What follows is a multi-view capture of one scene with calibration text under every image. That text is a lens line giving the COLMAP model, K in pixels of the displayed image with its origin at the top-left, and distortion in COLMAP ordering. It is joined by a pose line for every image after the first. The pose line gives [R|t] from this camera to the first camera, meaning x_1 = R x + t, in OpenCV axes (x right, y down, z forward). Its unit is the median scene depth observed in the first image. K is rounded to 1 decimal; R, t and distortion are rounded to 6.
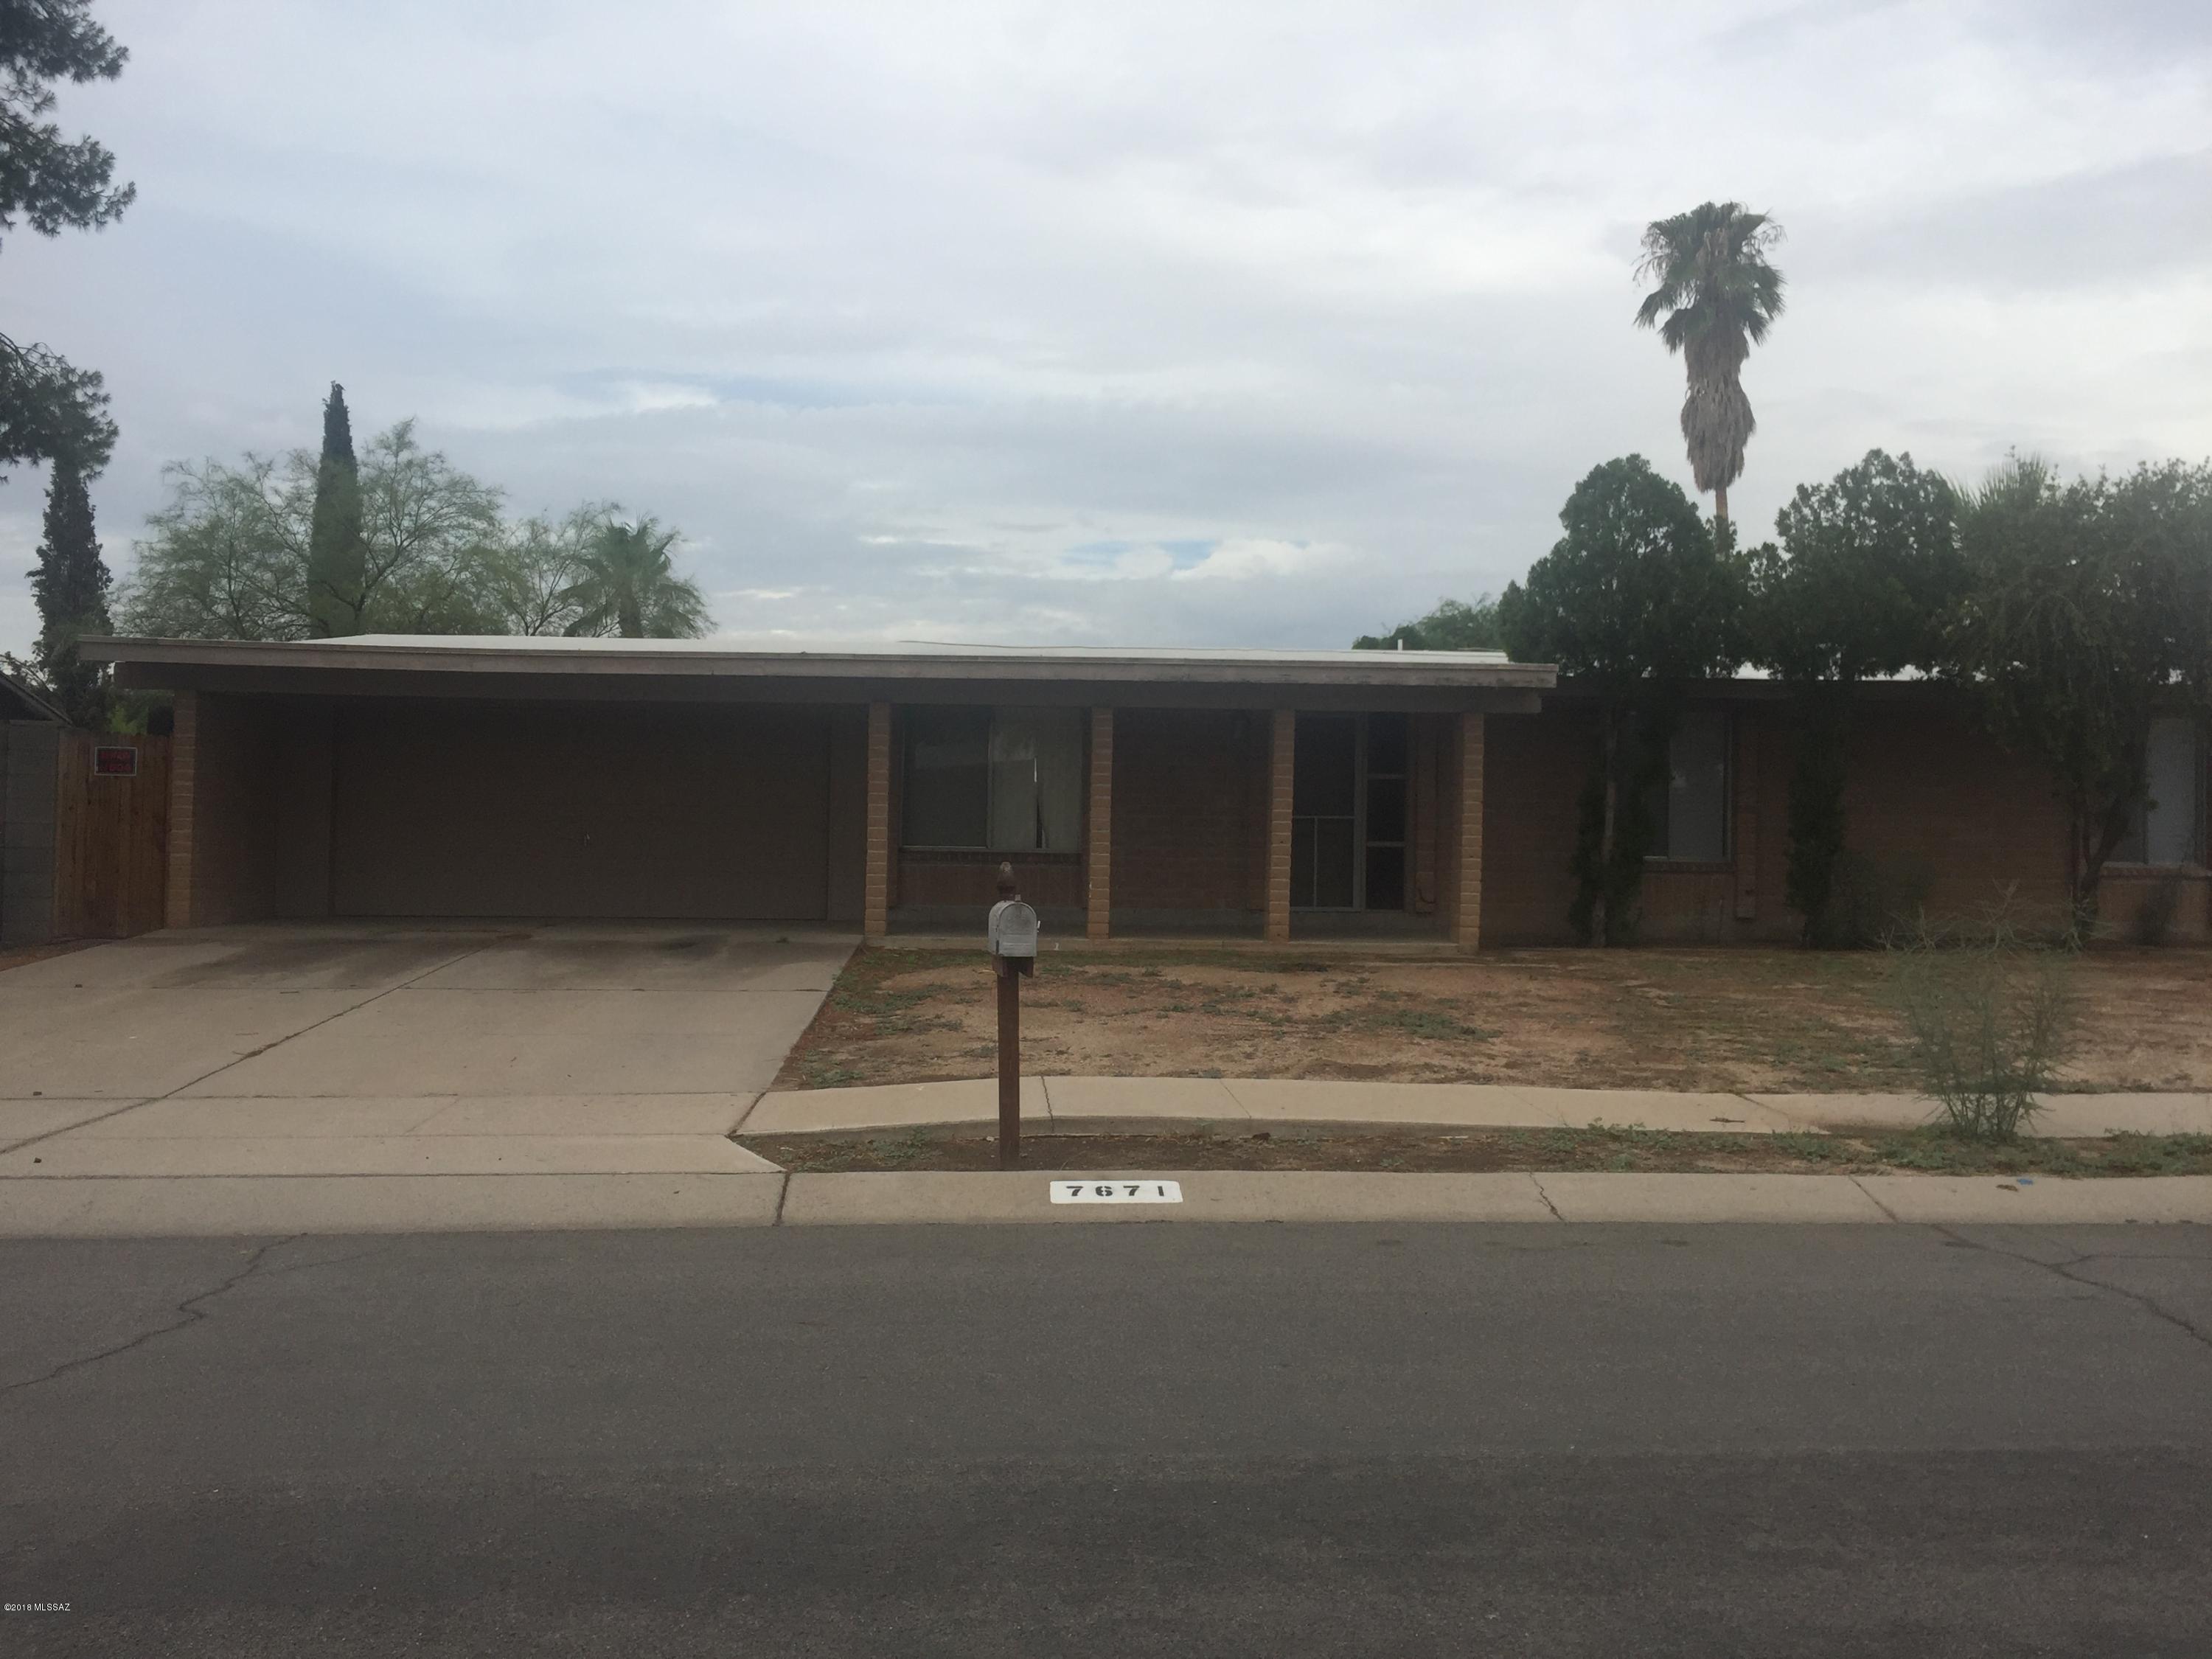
lens RADIAL K [[1870.4, 0, 1111.4], [0, 1870.4, 803.0], [0, 0, 1]] dist [0.061689, -0.072479]
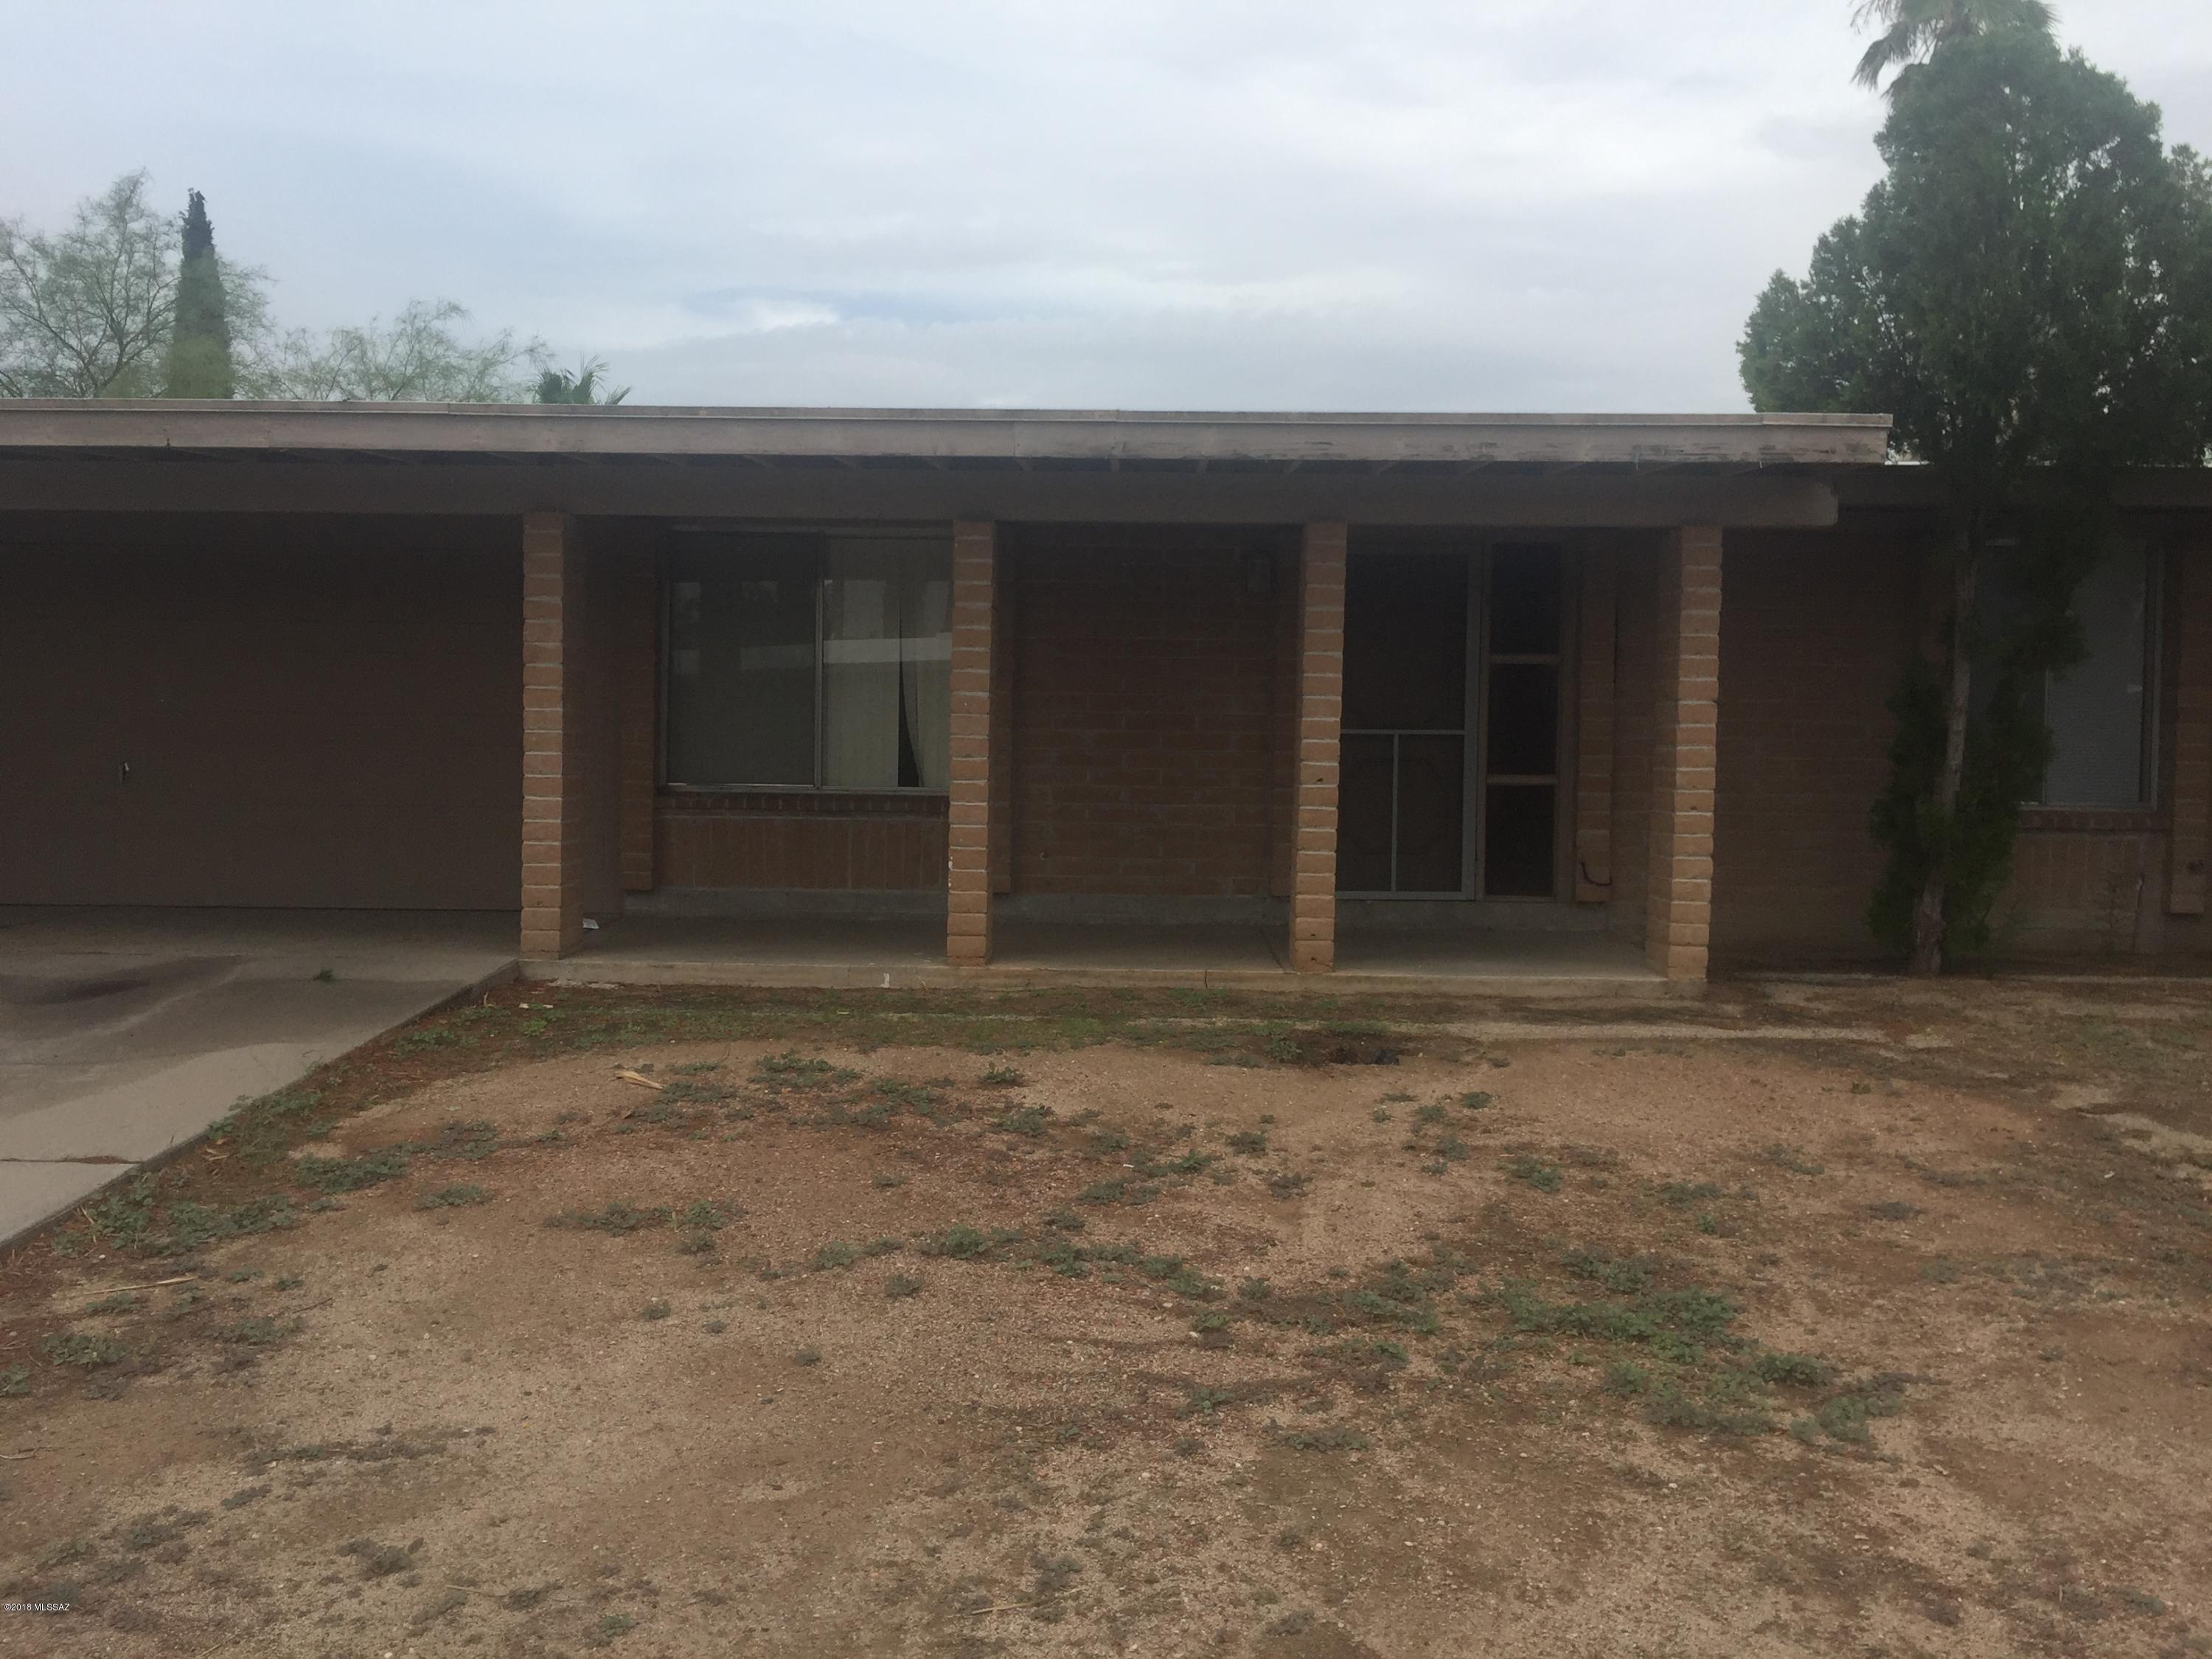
lens RADIAL K [[1856.1, 0, 1104.4], [0, 1856.1, 796.3], [0, 0, 1]] dist [0.055362, -0.042987]
pose [[0.997588, 0.001050, -0.069402, 0.065605], [0.001860, 0.999122, 0.041859, 0.003664], [0.069385, -0.041887, 0.996710, 0.472857]]
